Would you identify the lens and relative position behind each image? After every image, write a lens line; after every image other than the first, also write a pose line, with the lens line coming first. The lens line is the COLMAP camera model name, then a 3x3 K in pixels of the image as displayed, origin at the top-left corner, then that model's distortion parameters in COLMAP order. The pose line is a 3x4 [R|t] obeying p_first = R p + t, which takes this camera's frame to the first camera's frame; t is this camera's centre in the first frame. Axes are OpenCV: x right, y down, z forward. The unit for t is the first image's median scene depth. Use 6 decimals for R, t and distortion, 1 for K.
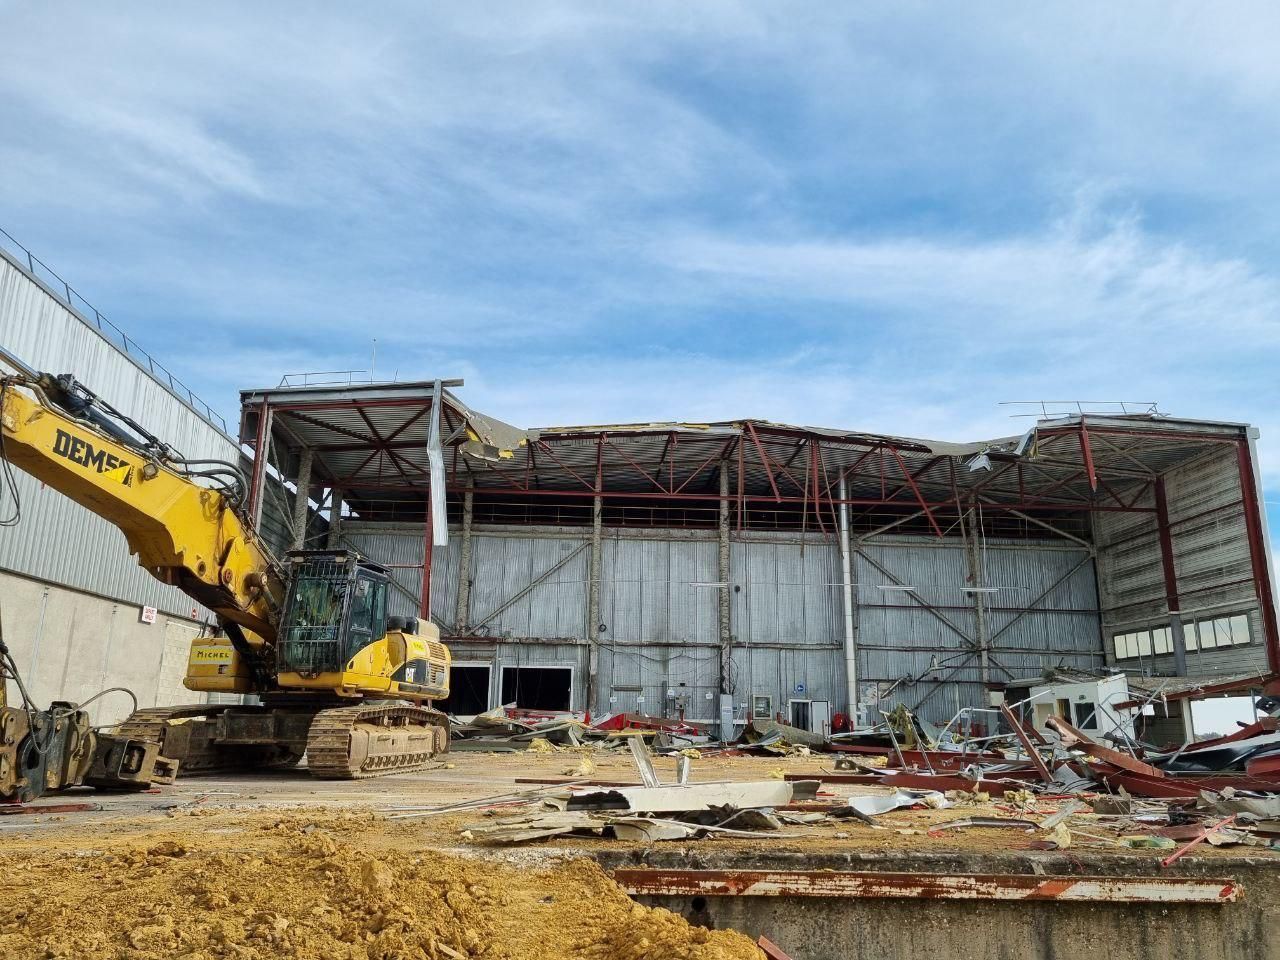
lens RADIAL K [[941.9, 0, 640.0], [0, 941.9, 480.0], [0, 0, 1]] dist [0.006444, 0.004574]
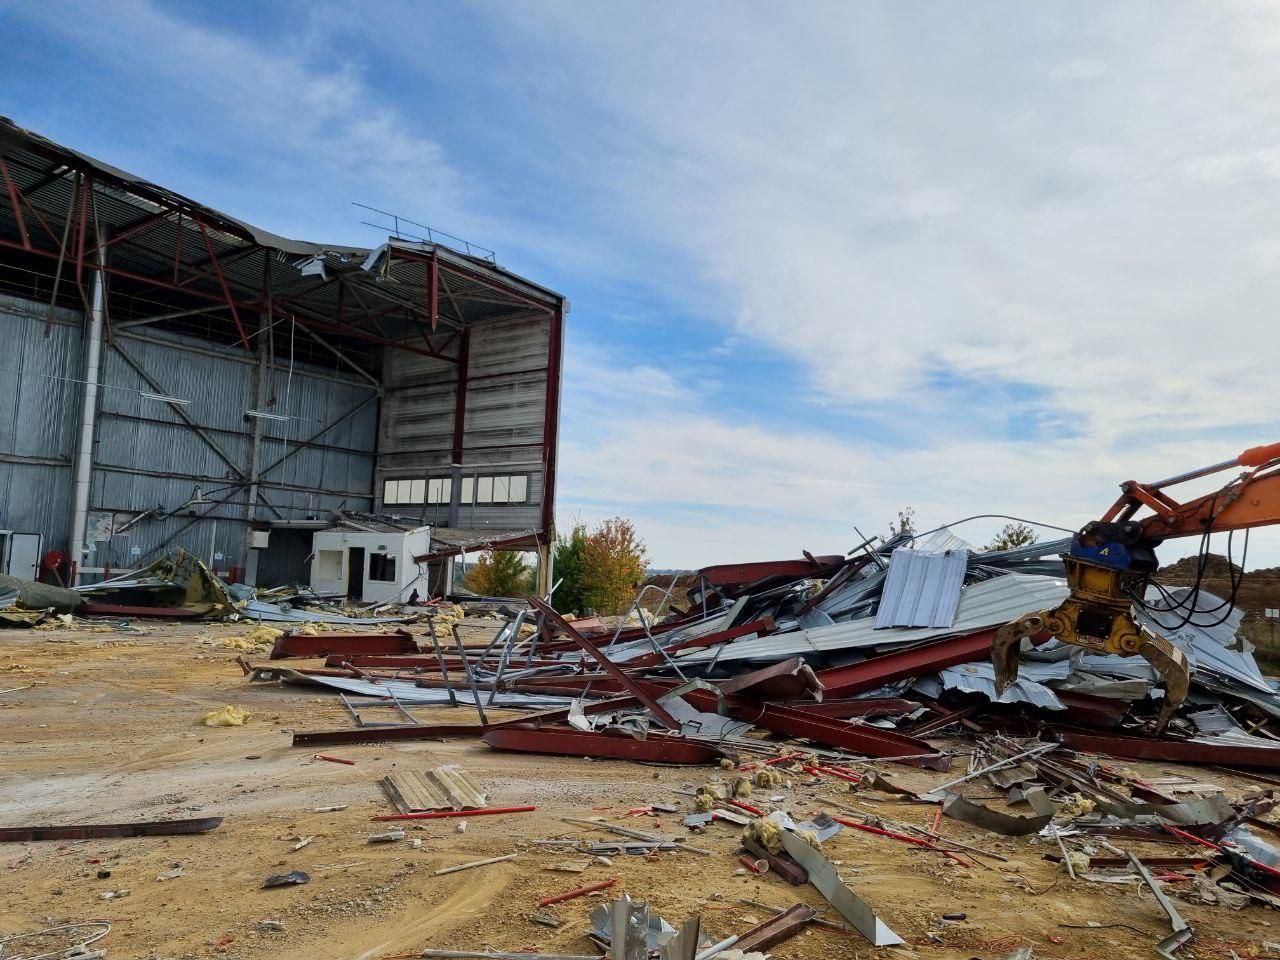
lens RADIAL K [[941.9, 0, 640.0], [0, 941.9, 480.0], [0, 0, 1]] dist [0.006444, 0.004574]
pose [[0.654868, 0.086070, 0.750826, -0.052127], [-0.224014, 0.970952, 0.084081, 0.025769], [-0.721779, -0.223257, 0.655126, 0.184701]]
